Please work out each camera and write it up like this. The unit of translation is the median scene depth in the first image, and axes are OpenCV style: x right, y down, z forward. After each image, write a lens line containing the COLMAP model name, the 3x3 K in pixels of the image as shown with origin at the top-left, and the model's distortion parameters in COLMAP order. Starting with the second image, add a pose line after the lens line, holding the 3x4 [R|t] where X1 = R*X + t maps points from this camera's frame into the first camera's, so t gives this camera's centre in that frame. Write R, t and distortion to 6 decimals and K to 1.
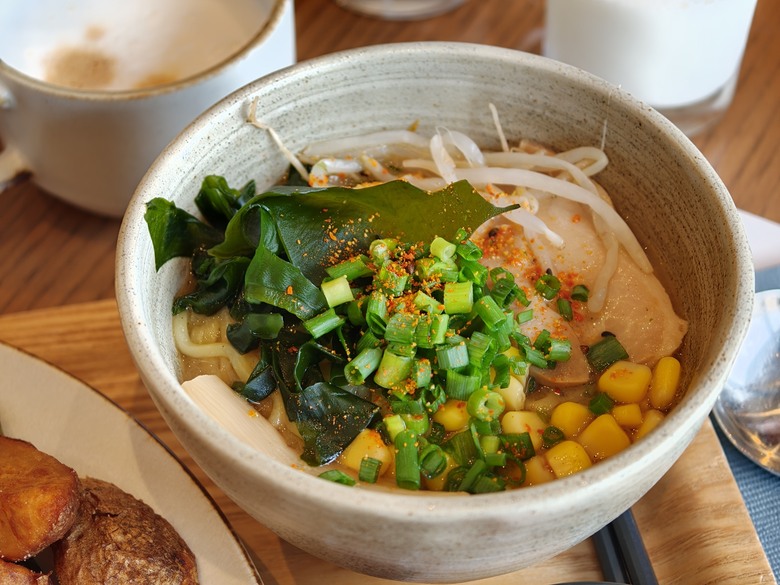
lens RADIAL K [[1573.4, 0, 389.2], [0, 1573.4, 291.1], [0, 0, 1]] dist [0.067988, 0.000000]
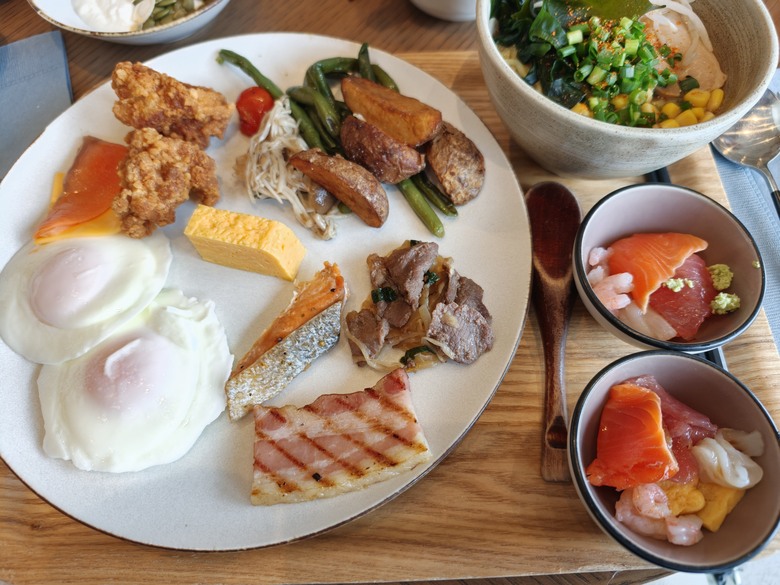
lens RADIAL K [[547.7, 0, 392.2], [0, 547.7, 295.9], [0, 0, 1]] dist [-0.007233, -0.004628]
pose [[0.989871, 0.135043, -0.043813, -0.201050], [-0.118046, 0.954325, 0.274461, 0.163861], [0.078876, -0.266509, 0.960599, 0.166924]]
